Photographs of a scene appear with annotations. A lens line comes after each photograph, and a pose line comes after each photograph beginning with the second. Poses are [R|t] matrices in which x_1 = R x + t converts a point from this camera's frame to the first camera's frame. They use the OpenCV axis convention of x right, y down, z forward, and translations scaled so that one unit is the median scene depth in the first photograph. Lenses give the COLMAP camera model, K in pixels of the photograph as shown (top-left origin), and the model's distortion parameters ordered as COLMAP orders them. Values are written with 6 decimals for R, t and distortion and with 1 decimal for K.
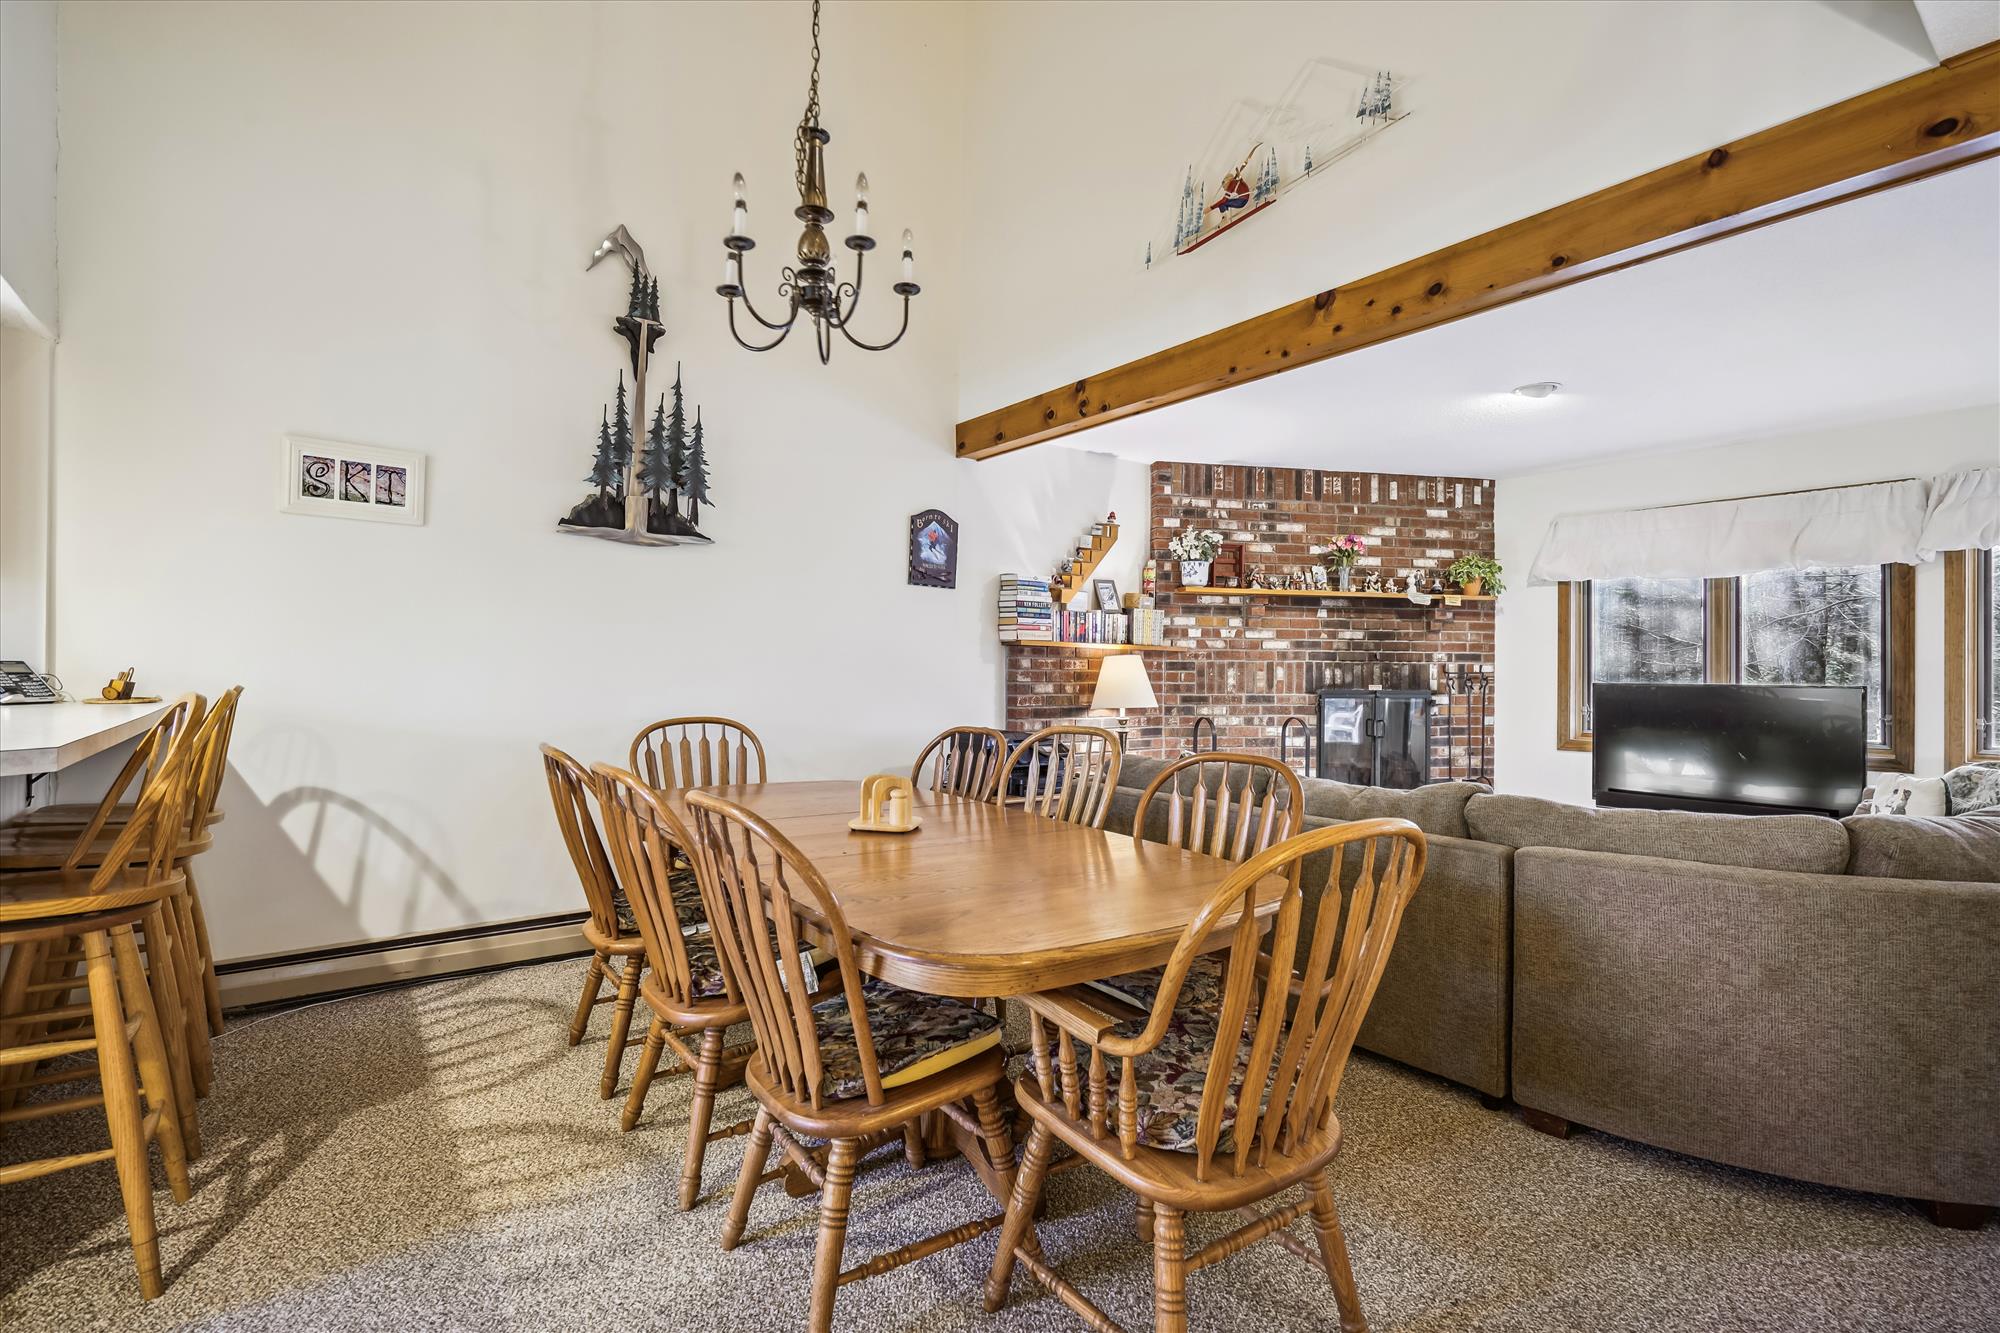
lens RADIAL K [[902.6, 0, 1003.0], [0, 902.6, 645.3], [0, 0, 1]] dist [-0.000809, -0.000045]
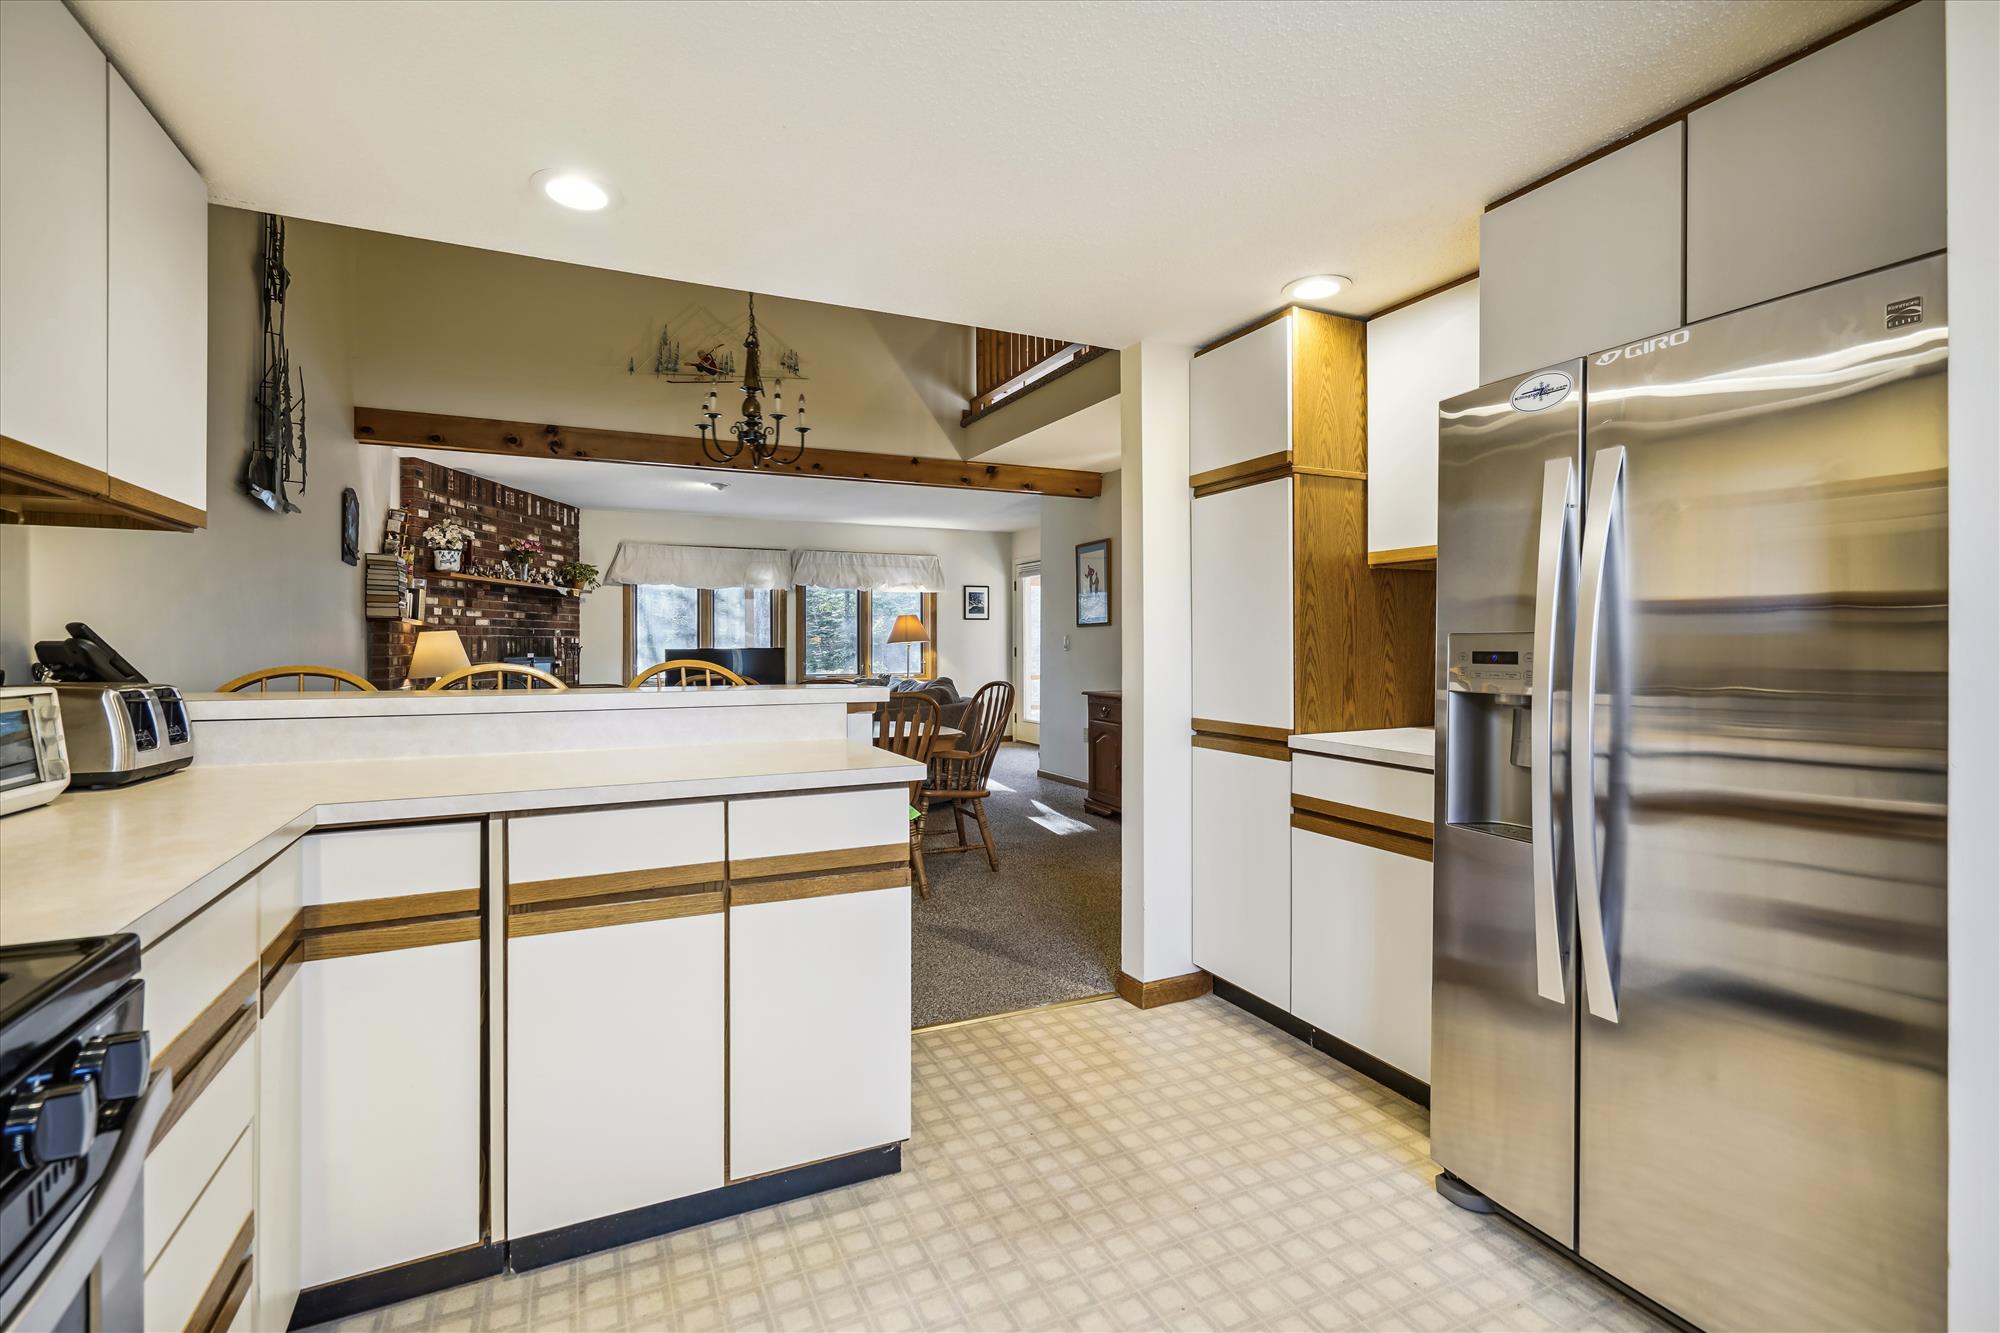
lens RADIAL K [[902.6, 0, 1003.0], [0, 902.6, 645.3], [0, 0, 1]] dist [-0.000809, -0.000045]
pose [[0.205138, -0.011587, 0.978665, -0.758381], [-0.017790, 0.999721, 0.015566, -0.000933], [-0.978571, -0.020603, 0.204874, 0.048411]]
